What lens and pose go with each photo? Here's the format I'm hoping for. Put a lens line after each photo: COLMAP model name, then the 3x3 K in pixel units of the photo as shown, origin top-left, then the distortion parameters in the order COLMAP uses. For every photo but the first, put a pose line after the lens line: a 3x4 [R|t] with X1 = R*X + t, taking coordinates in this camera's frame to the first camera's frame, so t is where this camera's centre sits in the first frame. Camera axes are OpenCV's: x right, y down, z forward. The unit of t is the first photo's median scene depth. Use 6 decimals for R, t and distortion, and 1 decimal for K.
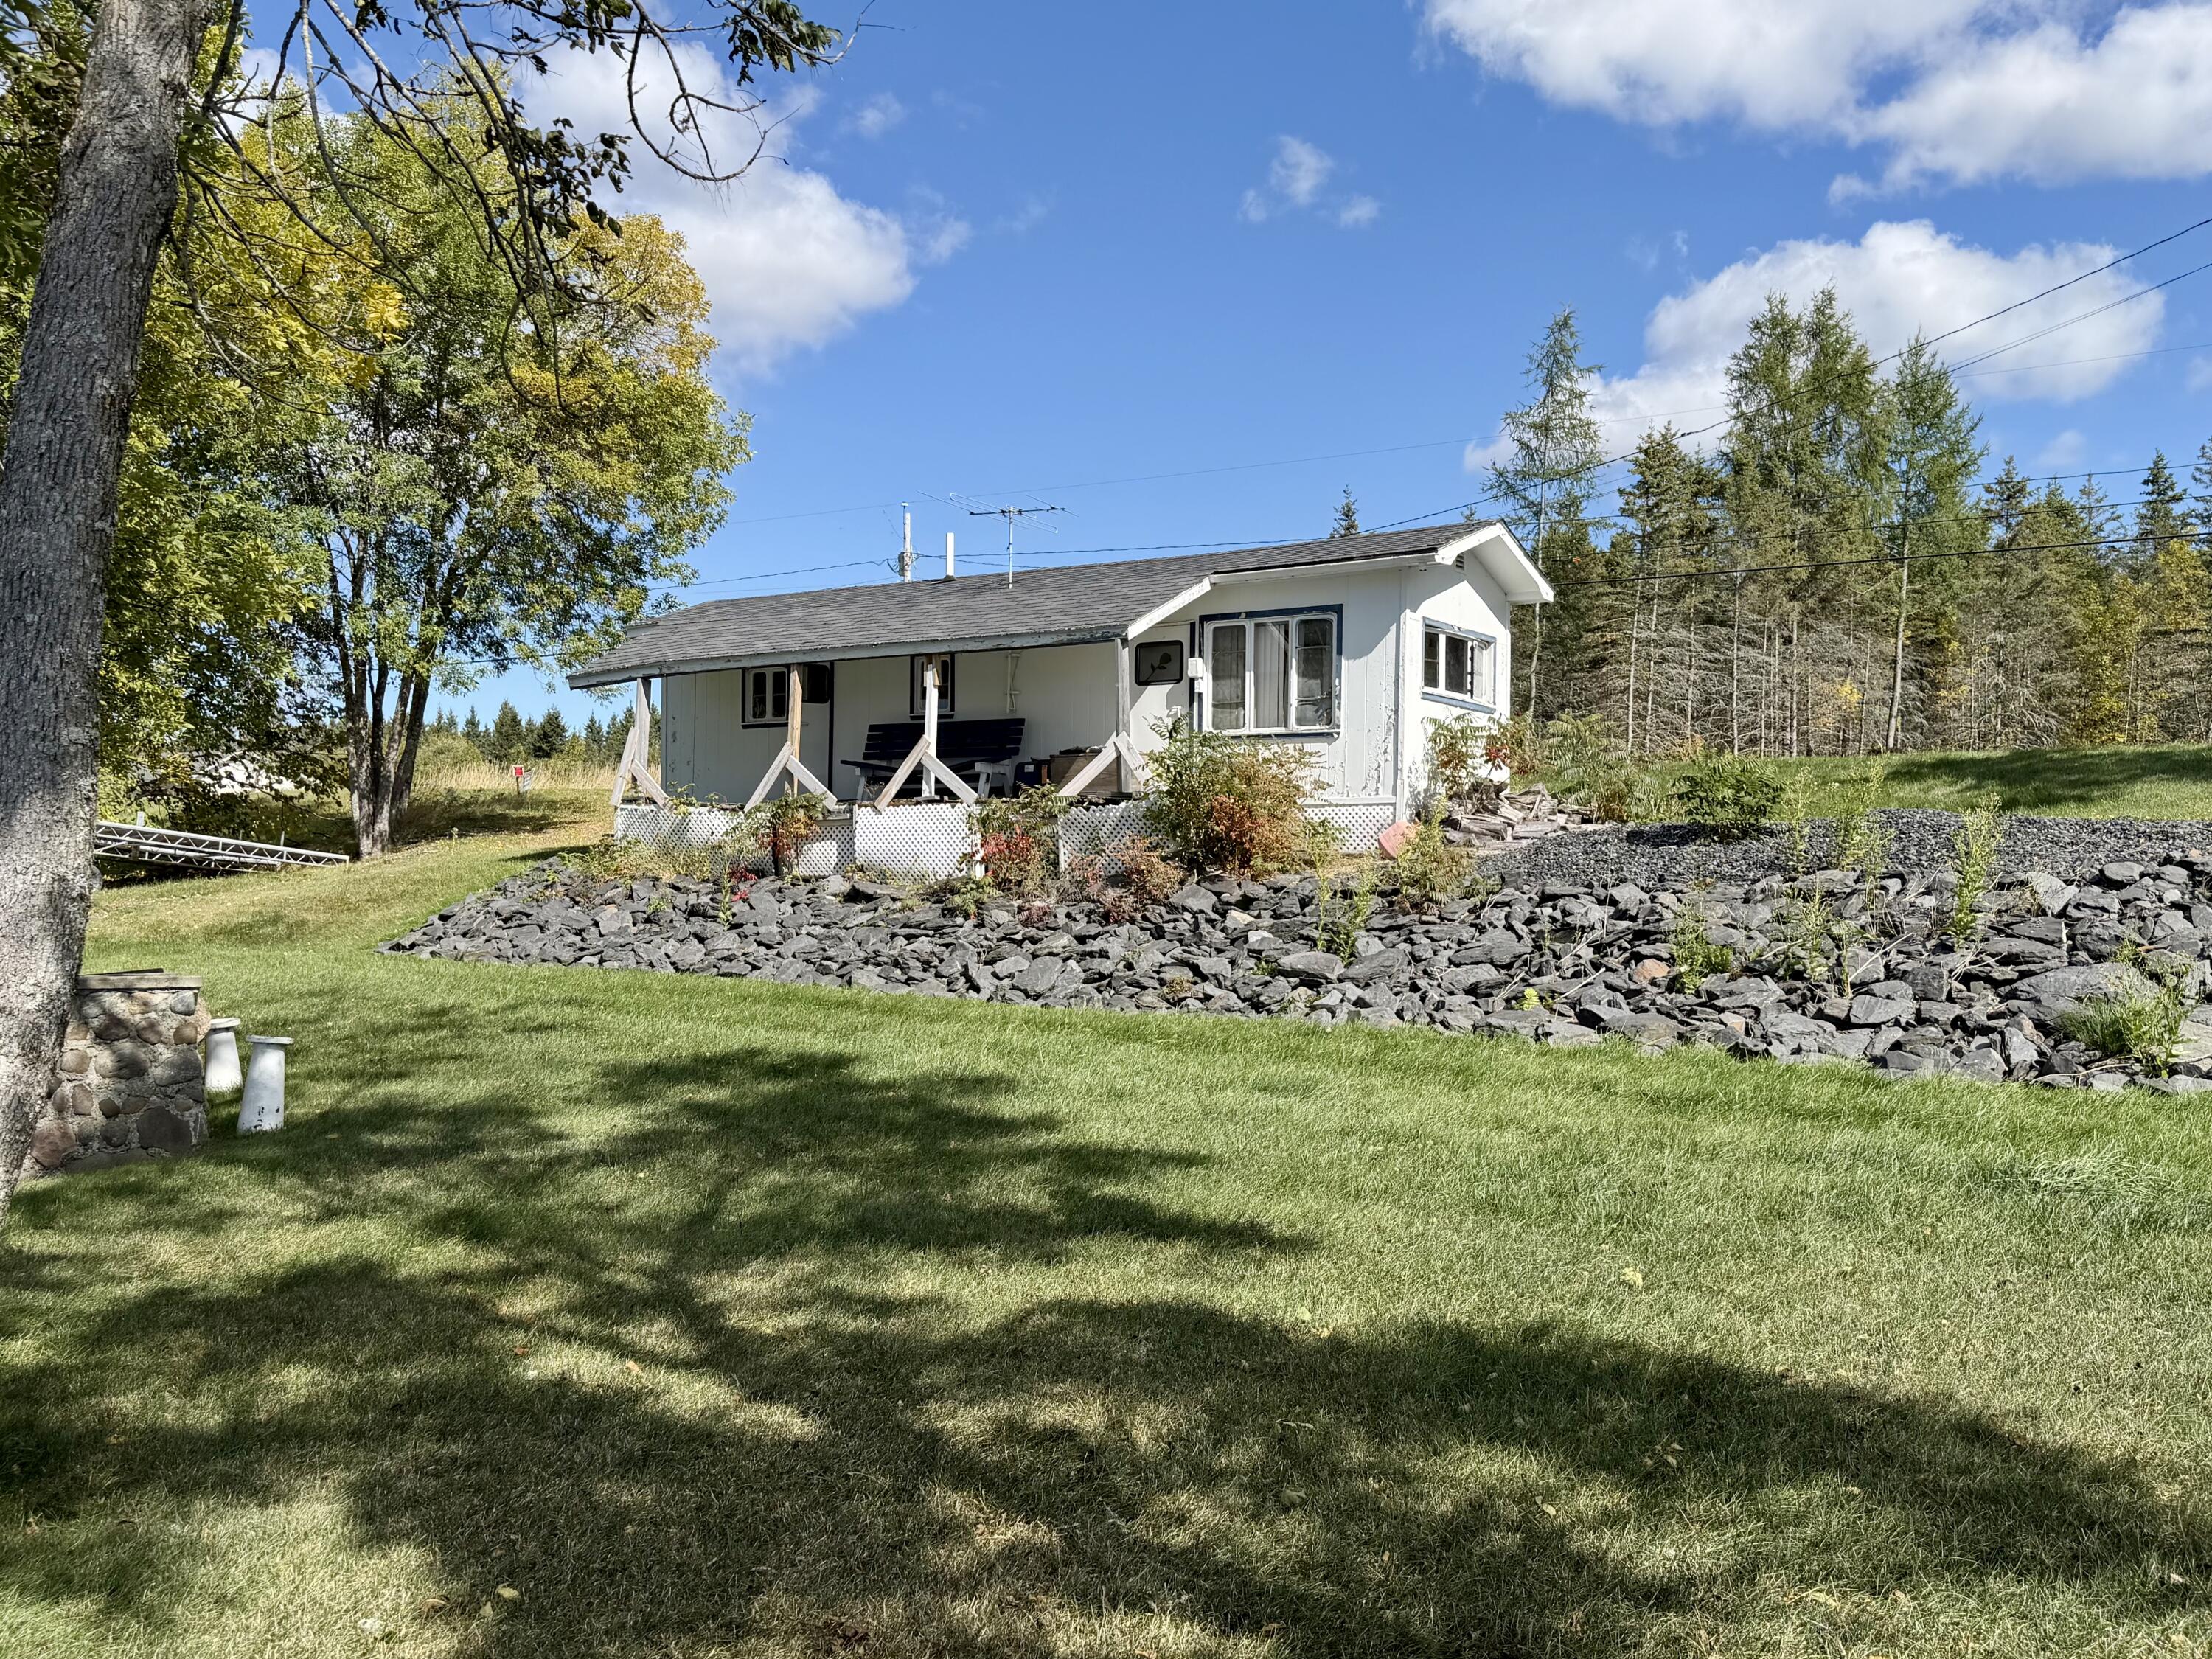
lens RADIAL K [[2027.0, 0, 1109.2], [0, 2027.0, 843.7], [0, 0, 1]] dist [0.200601, -0.405815]
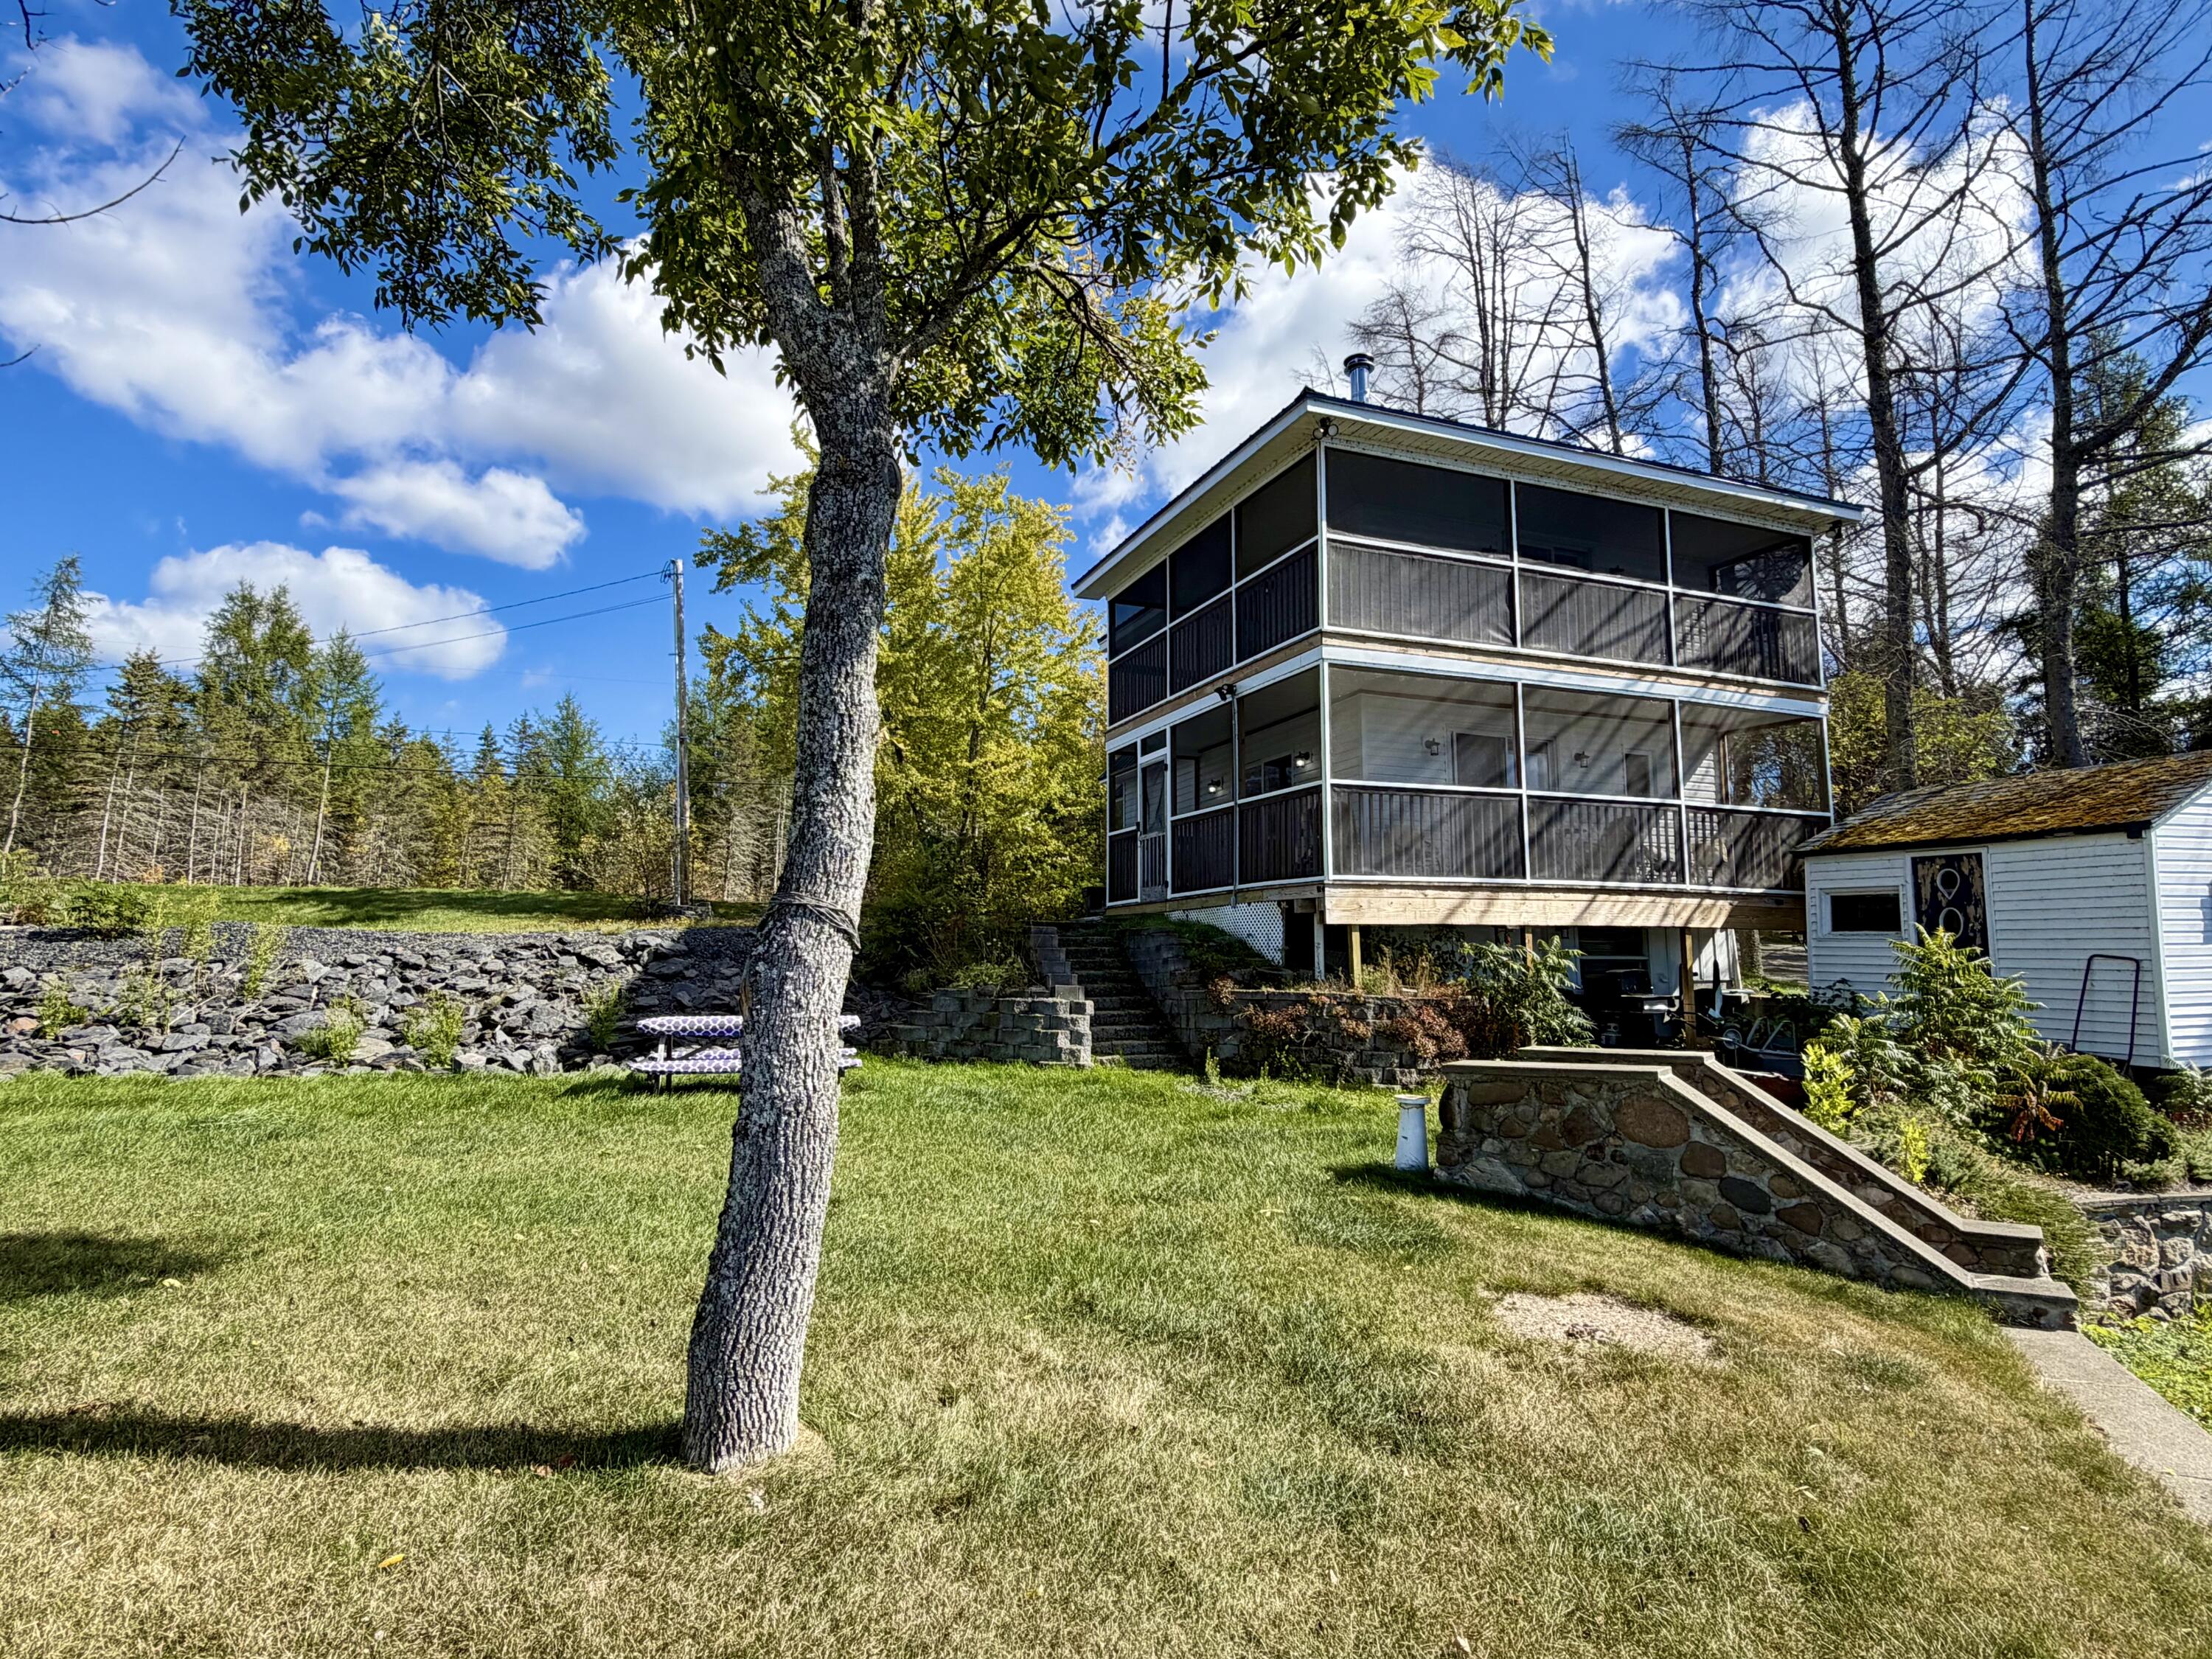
lens RADIAL K [[1208.4, 0, 1106.0], [0, 1208.4, 829.5], [0, 0, 1]] dist [0.003146, 0.000901]
pose [[0.596143, 0.087145, 0.798135, 0.013640], [-0.011248, 0.994901, -0.100228, -0.000524], [-0.802799, 0.050772, 0.594084, -0.147512]]
